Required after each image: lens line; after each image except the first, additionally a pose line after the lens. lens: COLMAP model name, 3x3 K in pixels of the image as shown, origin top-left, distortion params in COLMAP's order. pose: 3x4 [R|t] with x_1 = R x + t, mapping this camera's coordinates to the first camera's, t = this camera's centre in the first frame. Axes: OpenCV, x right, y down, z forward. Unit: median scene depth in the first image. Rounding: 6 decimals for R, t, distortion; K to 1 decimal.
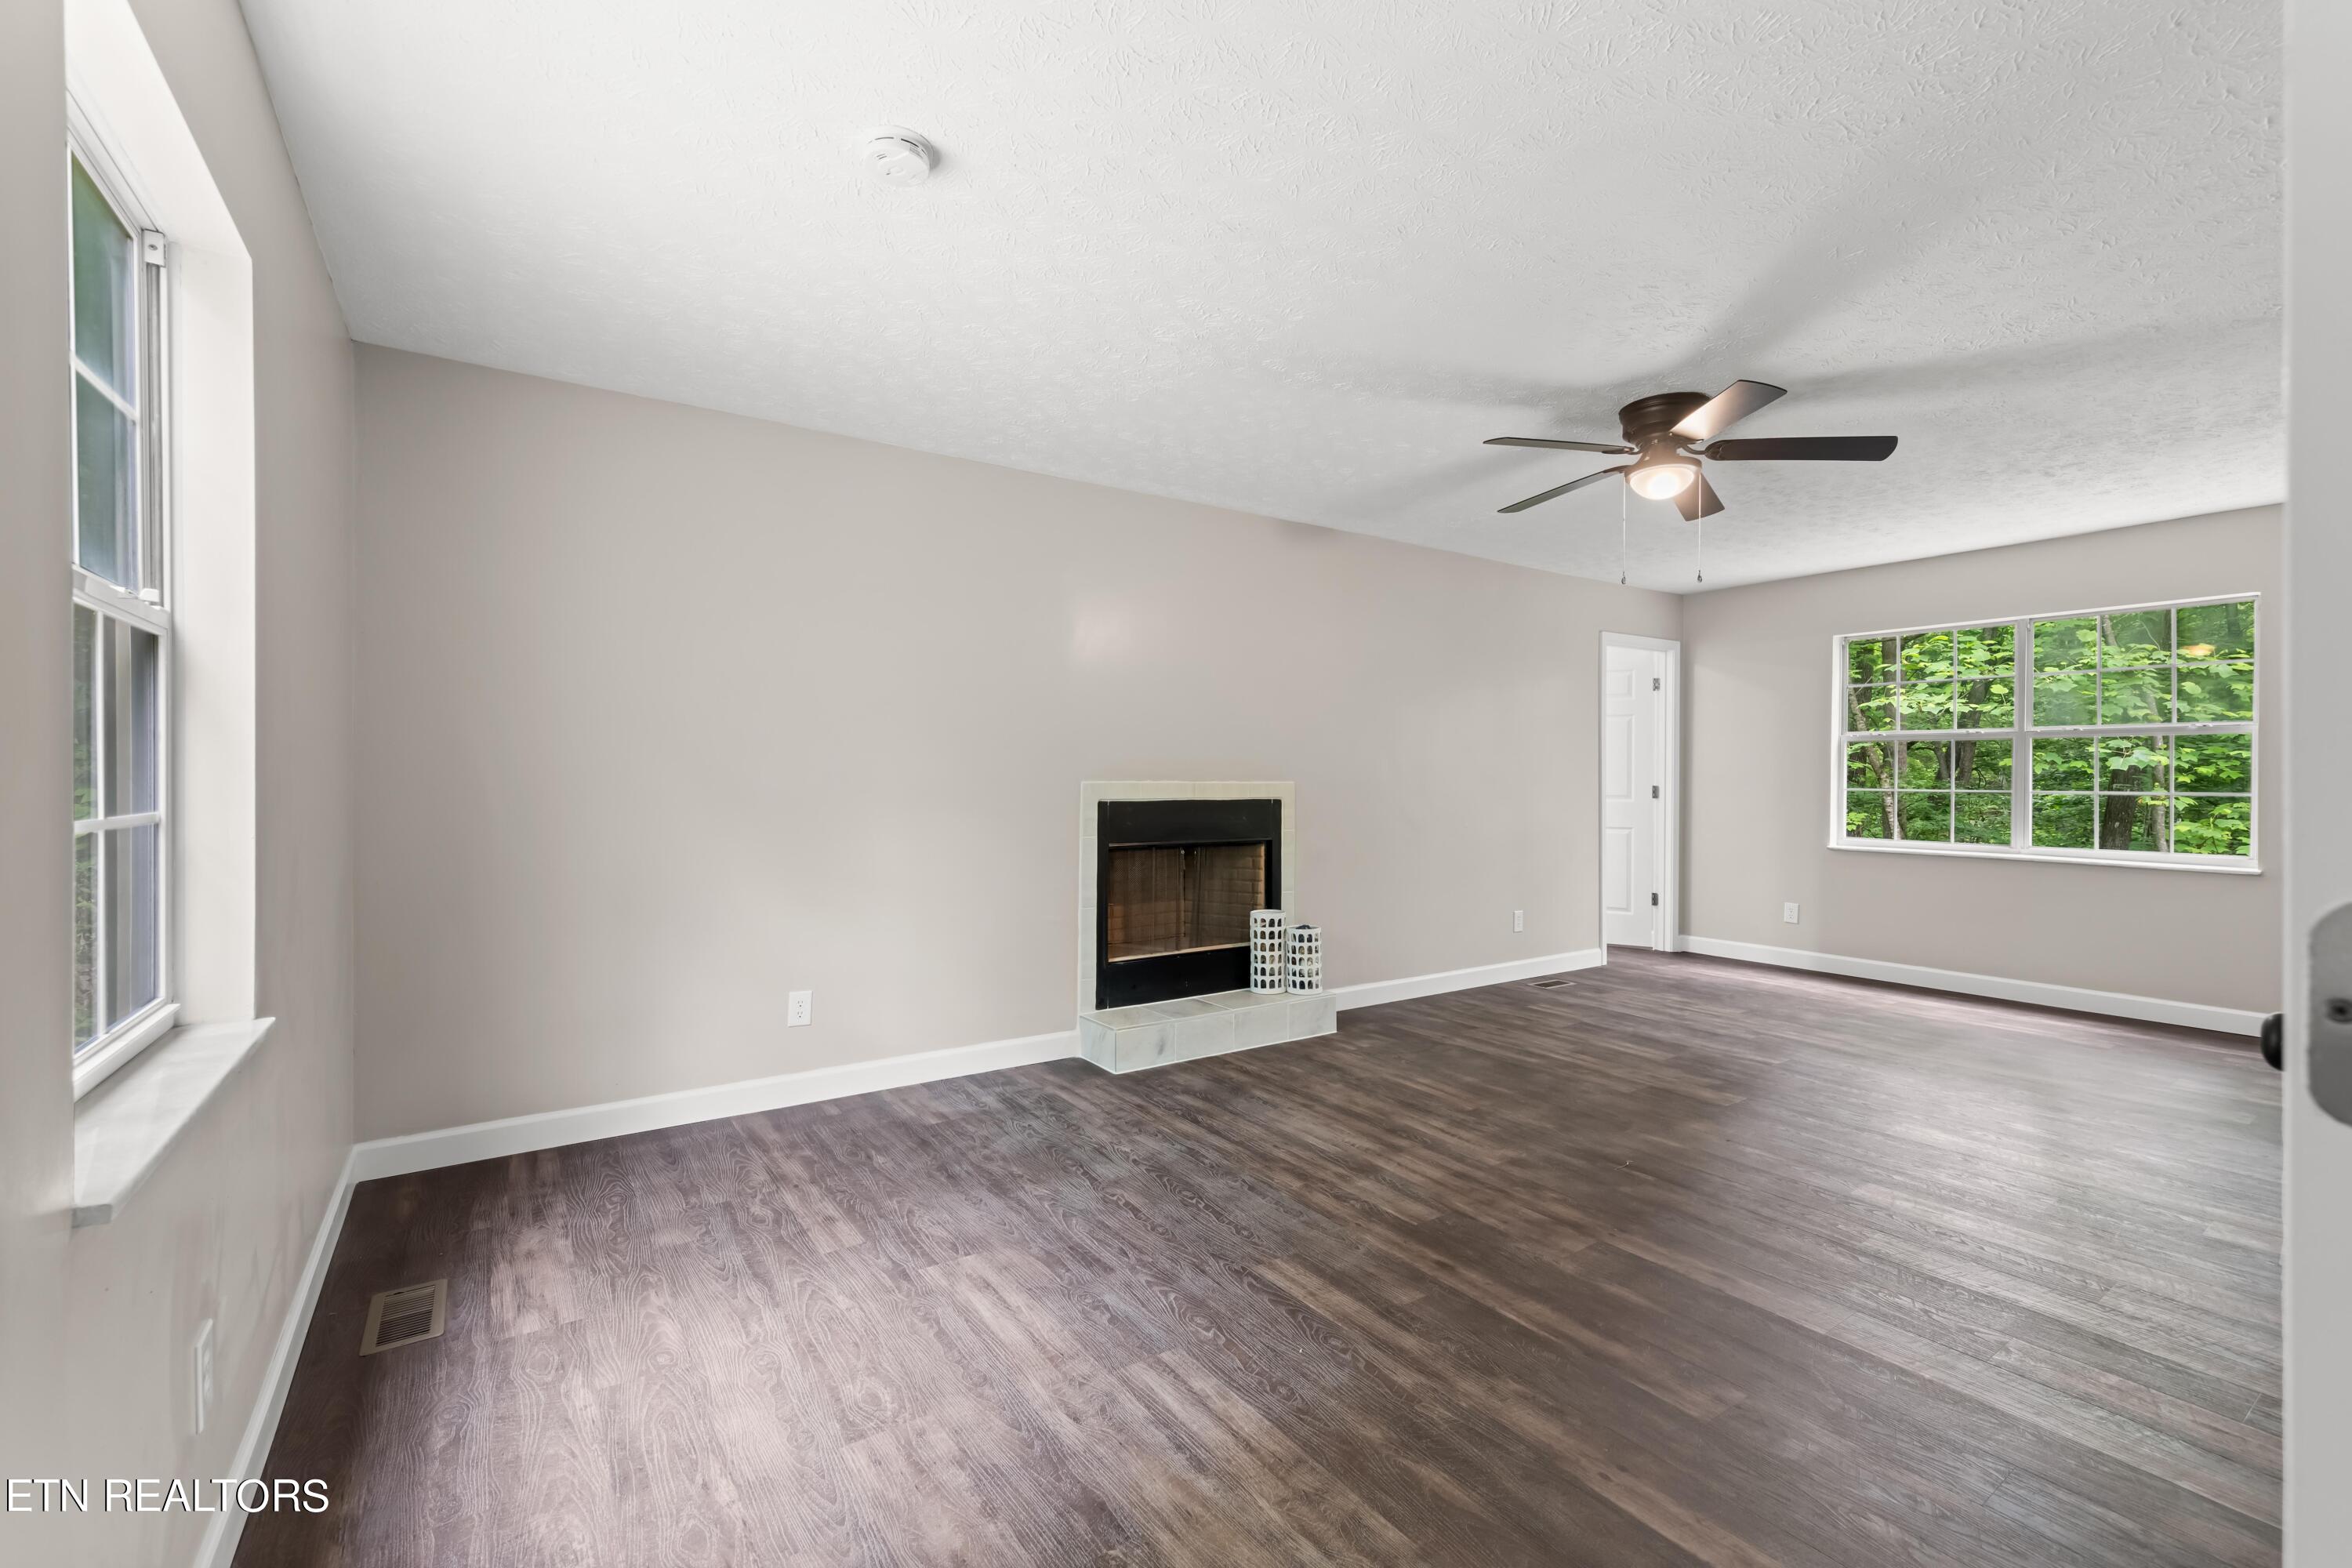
lens RADIAL K [[977.9, 0, 1167.0], [0, 977.9, 787.7], [0, 0, 1]] dist [0.004956, -0.000785]
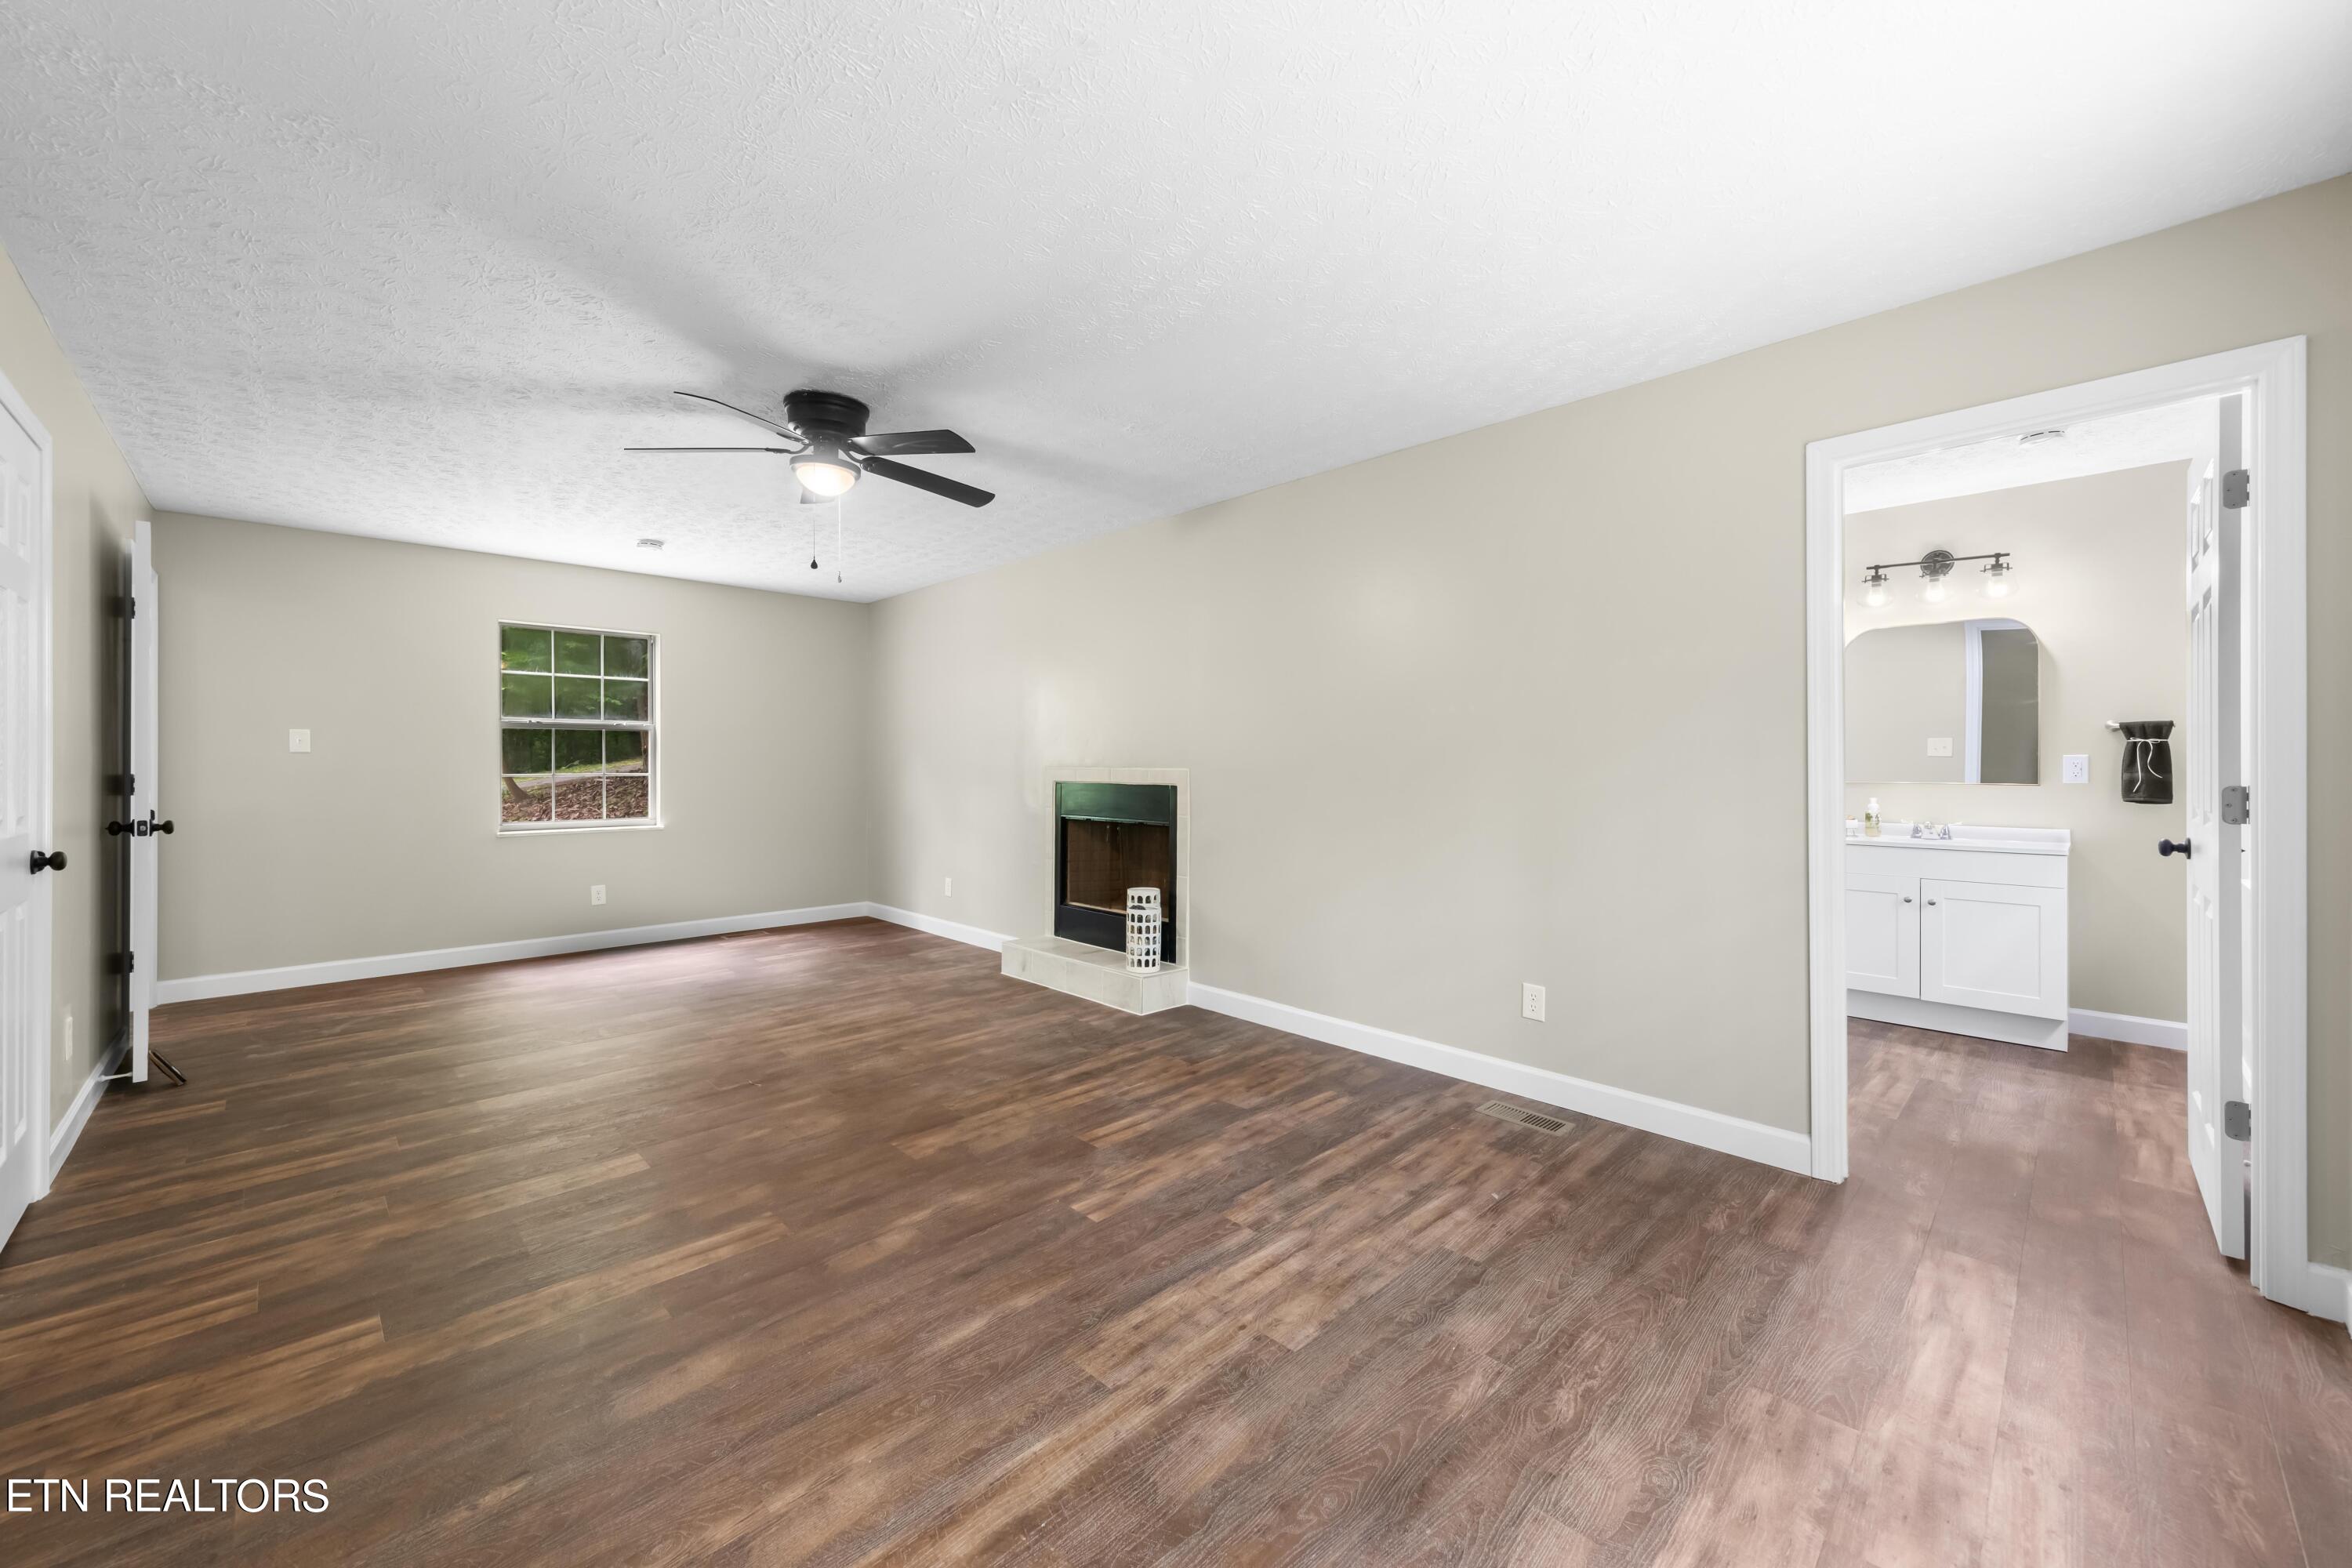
lens RADIAL K [[906.8, 0, 1172.8], [0, 906.8, 768.5], [0, 0, 1]] dist [0.016195, 0.000300]
pose [[0.186585, 0.005289, -0.982425, 1.204589], [-0.010018, 0.999944, 0.003480, -0.010306], [0.982388, 0.009193, 0.186627, 0.934001]]
